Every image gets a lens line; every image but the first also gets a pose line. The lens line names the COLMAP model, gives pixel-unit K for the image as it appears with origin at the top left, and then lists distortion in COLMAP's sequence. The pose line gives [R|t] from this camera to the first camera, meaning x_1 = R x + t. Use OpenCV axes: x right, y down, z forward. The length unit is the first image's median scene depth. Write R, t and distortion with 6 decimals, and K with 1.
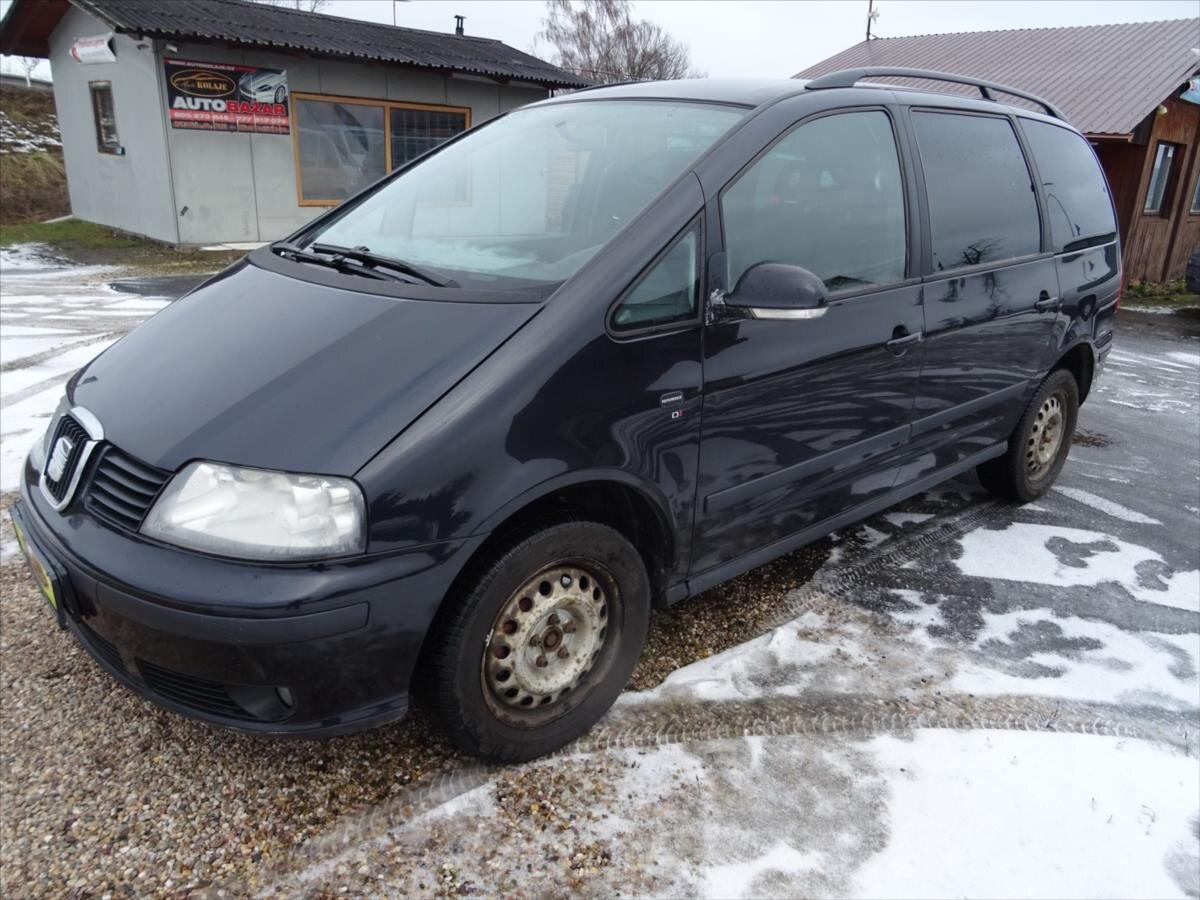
lens RADIAL K [[852.7, 0, 587.1], [0, 852.7, 445.3], [0, 0, 1]] dist [-0.000266, -0.001212]
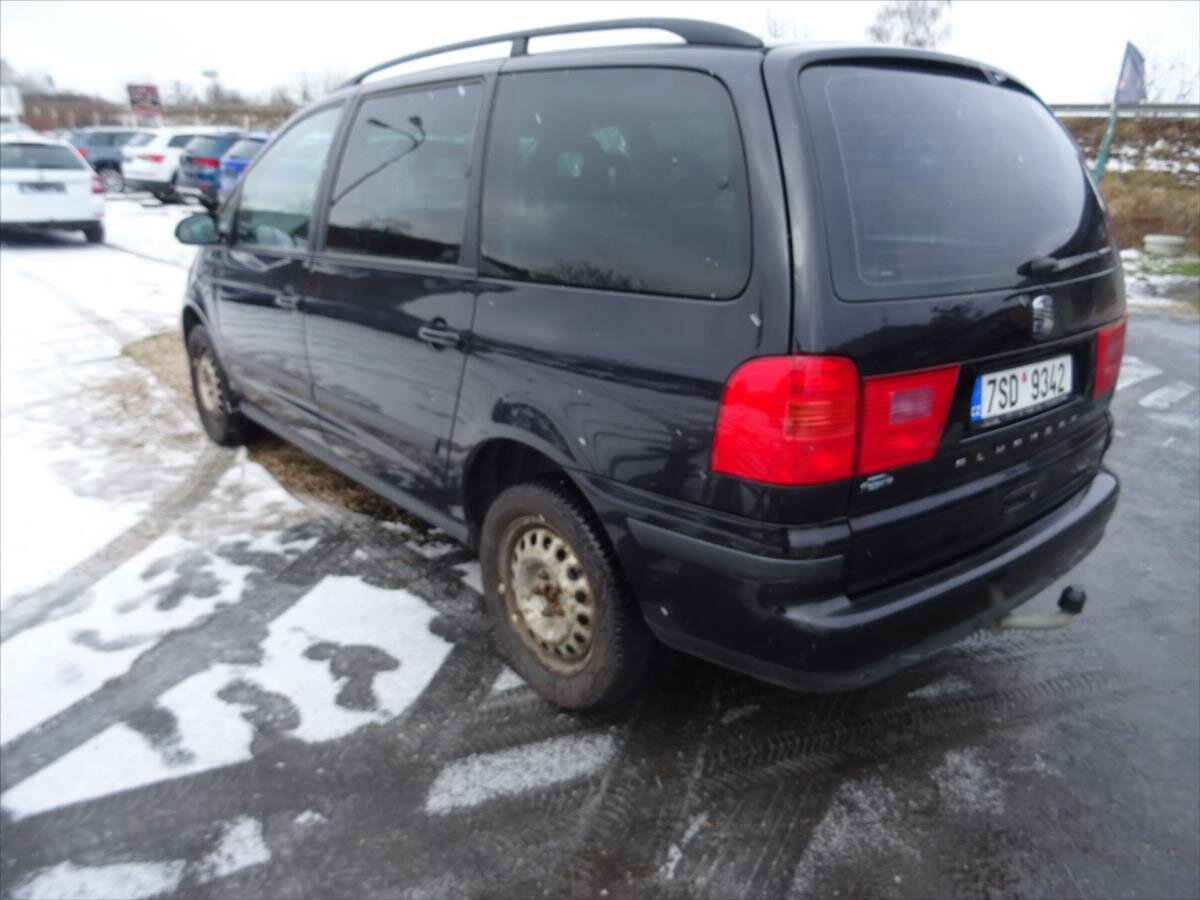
lens RADIAL K [[875.8, 0, 600.0], [0, 875.8, 450.0], [0, 0, 1]] dist [0.001010, -0.001031]
pose [[-0.024615, 0.263540, -0.964334, 1.482748], [-0.346582, 0.902552, 0.255503, -0.358192], [0.937697, 0.340510, 0.069122, 1.313223]]
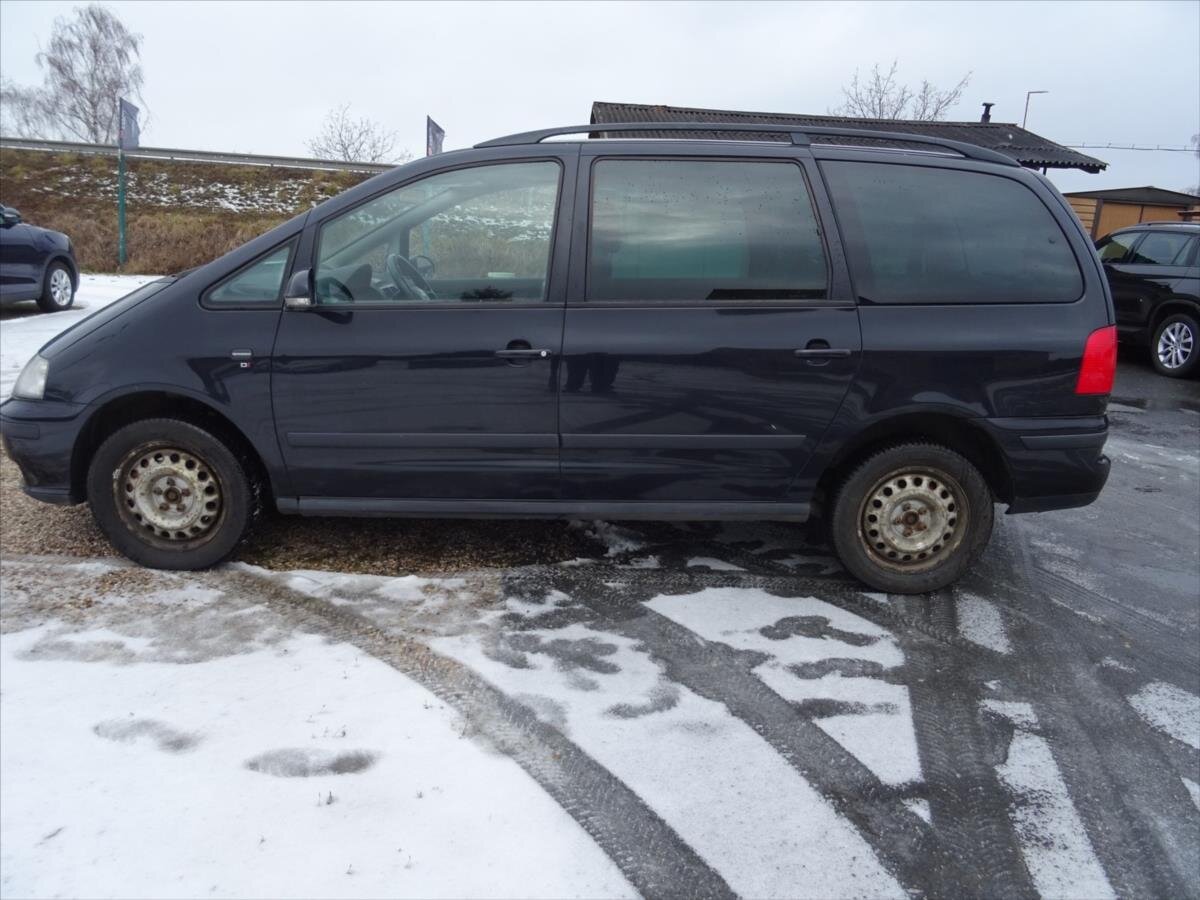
lens RADIAL K [[850.4, 0, 604.7], [0, 850.4, 446.4], [0, 0, 1]] dist [0.012923, 0.001124]
pose [[0.744527, 0.139696, -0.652813, 1.168514], [-0.208823, 0.977524, -0.028980, 0.011024], [0.634092, 0.157899, 0.756965, 0.212824]]
